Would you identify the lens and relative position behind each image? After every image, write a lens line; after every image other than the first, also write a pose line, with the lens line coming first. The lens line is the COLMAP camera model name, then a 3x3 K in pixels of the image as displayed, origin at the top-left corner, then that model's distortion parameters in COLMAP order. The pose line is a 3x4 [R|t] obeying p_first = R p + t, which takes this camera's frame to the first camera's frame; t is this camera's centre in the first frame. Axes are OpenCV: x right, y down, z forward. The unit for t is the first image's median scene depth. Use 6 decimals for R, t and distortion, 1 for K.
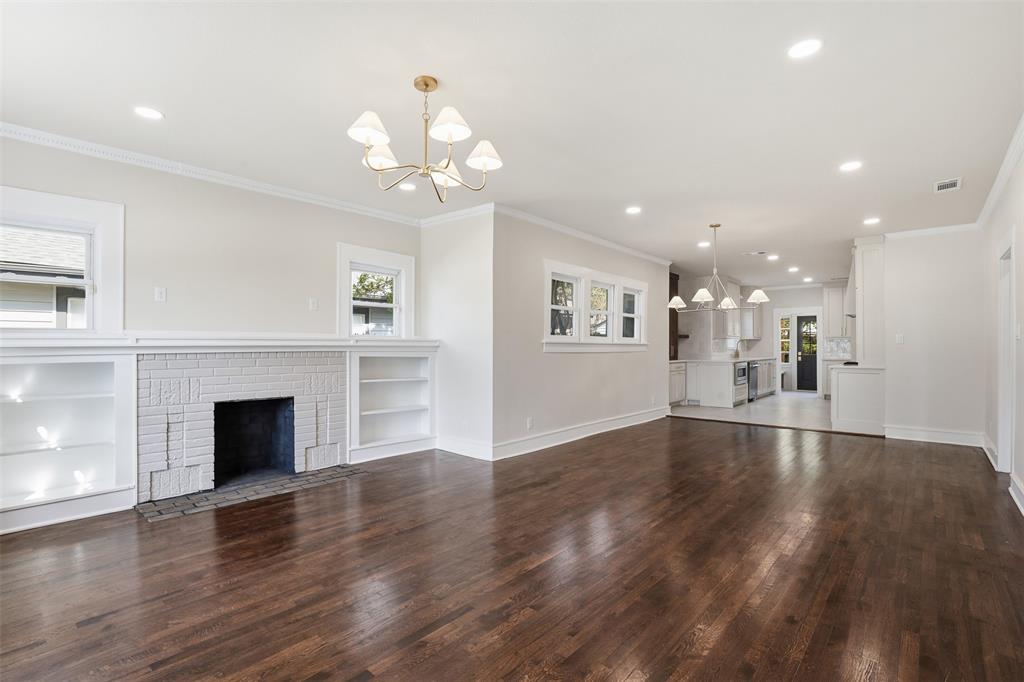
lens RADIAL K [[478.1, 0, 506.0], [0, 478.1, 344.5], [0, 0, 1]] dist [-0.033247, 0.005039]
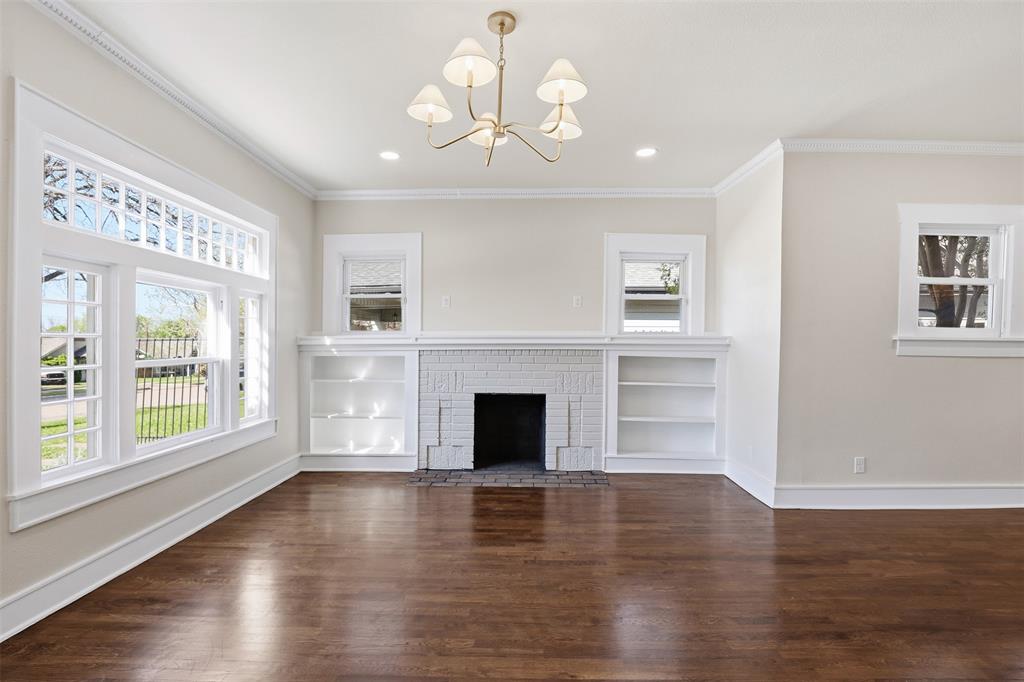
lens RADIAL K [[478.1, 0, 514.6], [0, 478.1, 348.3], [0, 0, 1]] dist [-0.033247, 0.005039]
pose [[0.651619, 0.007384, -0.758511, 0.276579], [0.000069, 0.999952, 0.009793, 0.002155], [0.758547, -0.006433, 0.651587, 0.285725]]
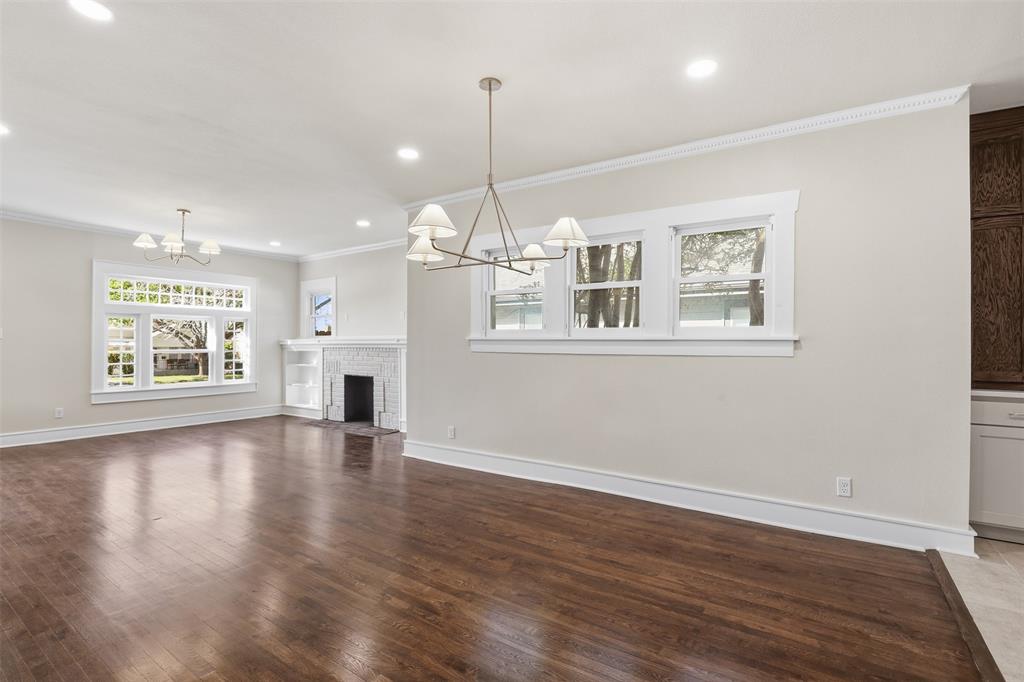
lens RADIAL K [[478.1, 0, 516.5], [0, 478.1, 338.2], [0, 0, 1]] dist [-0.033247, 0.005039]
pose [[0.145541, -0.014682, -0.989243, 1.150215], [-0.000068, 0.999890, -0.014850, 0.007900], [0.989352, 0.002229, 0.145524, 1.217912]]
